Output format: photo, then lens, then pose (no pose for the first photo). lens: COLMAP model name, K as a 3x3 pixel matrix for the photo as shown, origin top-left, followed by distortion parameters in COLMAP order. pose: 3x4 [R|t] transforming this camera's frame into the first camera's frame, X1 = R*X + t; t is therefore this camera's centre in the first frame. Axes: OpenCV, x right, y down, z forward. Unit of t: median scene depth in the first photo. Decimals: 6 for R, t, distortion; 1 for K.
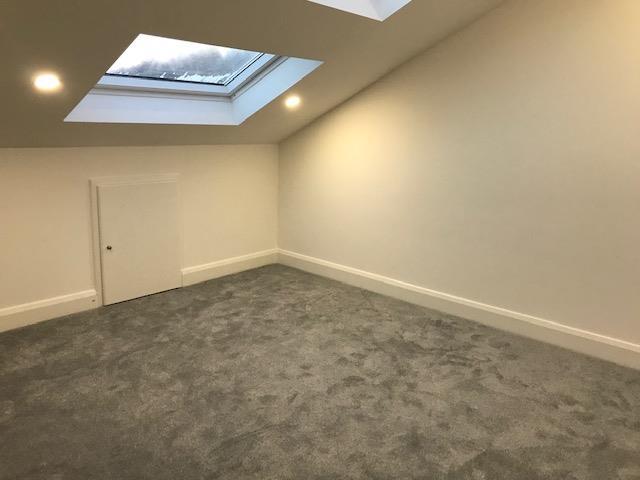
lens RADIAL K [[529.0, 0, 316.5], [0, 529.0, 236.4], [0, 0, 1]] dist [0.045777, -0.048754]
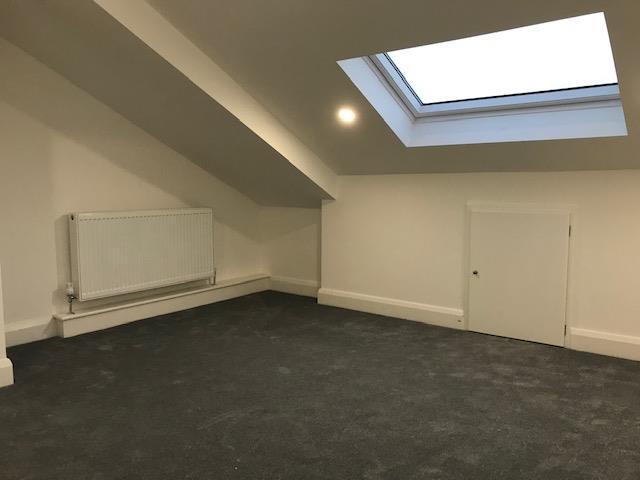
lens RADIAL K [[529.0, 0, 316.5], [0, 529.0, 240.6], [0, 0, 1]] dist [0.045777, -0.048754]
pose [[0.039524, 0.066192, -0.997024, 0.596860], [-0.215153, 0.974962, 0.056198, -0.029838], [0.975780, 0.212292, 0.052776, 0.656321]]
